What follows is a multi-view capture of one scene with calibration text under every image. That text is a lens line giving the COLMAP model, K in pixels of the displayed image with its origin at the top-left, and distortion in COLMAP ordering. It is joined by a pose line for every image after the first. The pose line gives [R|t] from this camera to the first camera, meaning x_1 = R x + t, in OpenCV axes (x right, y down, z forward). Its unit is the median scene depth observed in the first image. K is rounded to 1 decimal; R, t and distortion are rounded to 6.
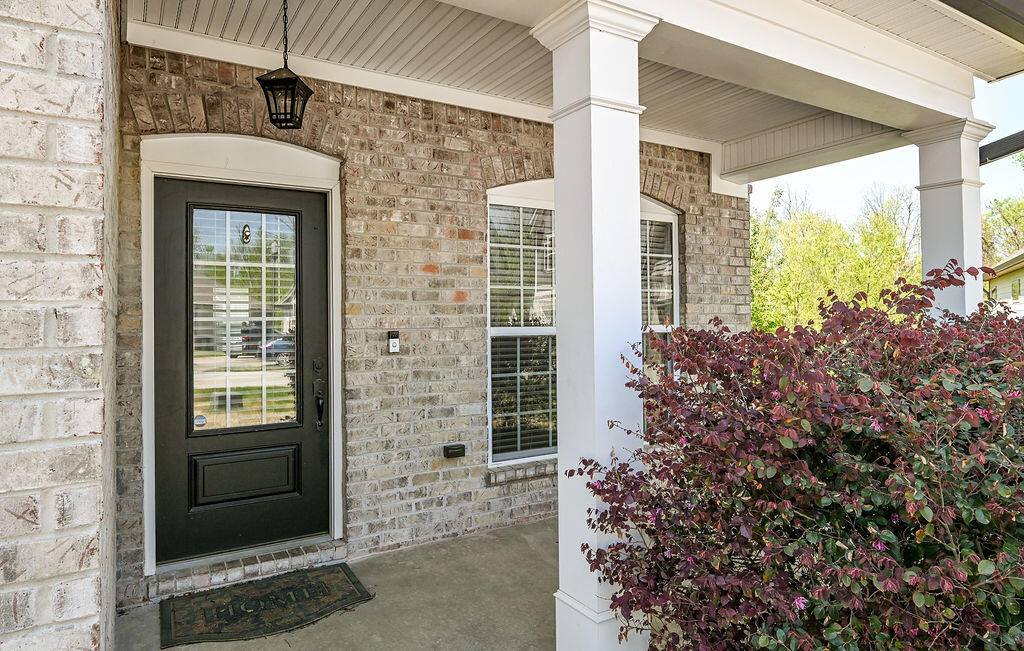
lens RADIAL K [[631.9, 0, 519.4], [0, 631.9, 312.9], [0, 0, 1]] dist [-0.008741, -0.001485]
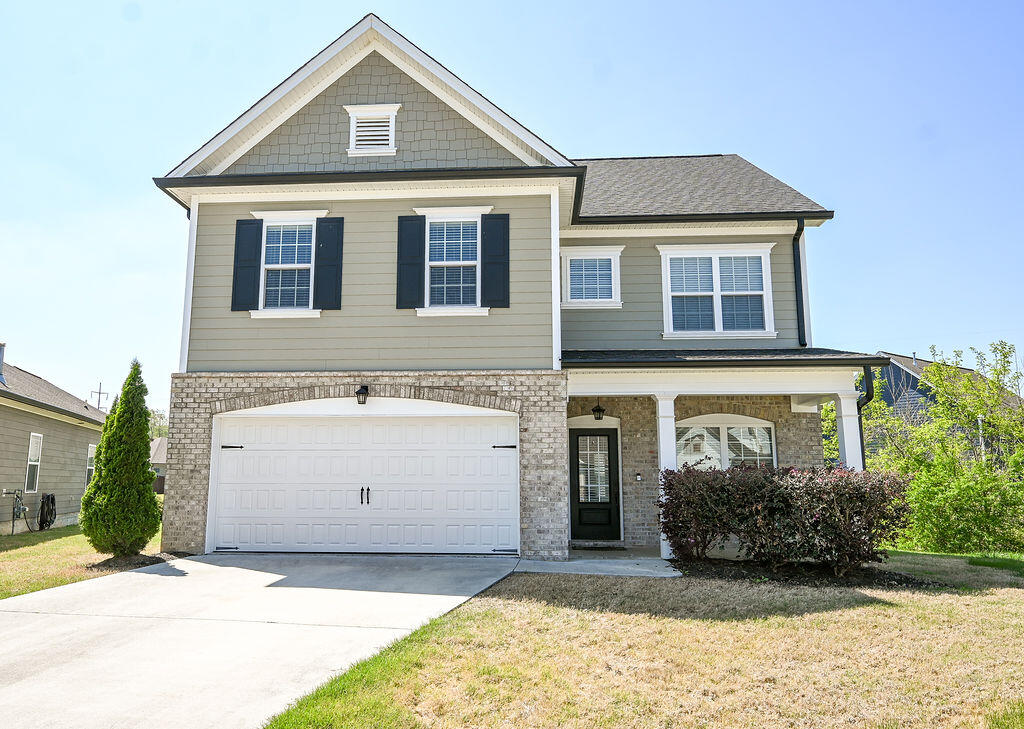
lens RADIAL K [[698.8, 0, 476.5], [0, 698.8, 361.5], [0, 0, 1]] dist [0.001822, -0.000303]
pose [[0.805118, -0.085437, -0.586929, 1.202720], [-0.005732, 0.988404, -0.151741, 0.011767], [0.593087, 0.125534, 0.795292, -2.224698]]
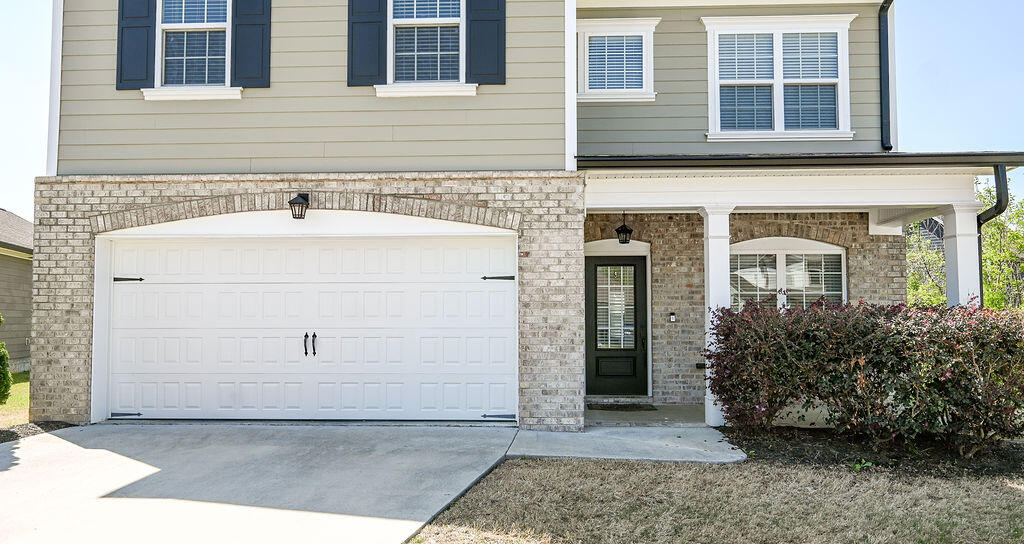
lens RADIAL K [[666.1, 0, 510.7], [0, 666.1, 278.3], [0, 0, 1]] dist [0.000669, -0.000598]
pose [[0.821756, -0.022264, -0.569405, 0.742029], [-0.002435, 0.999090, -0.042578, 0.008372], [0.569835, 0.036375, 0.820954, -1.436532]]
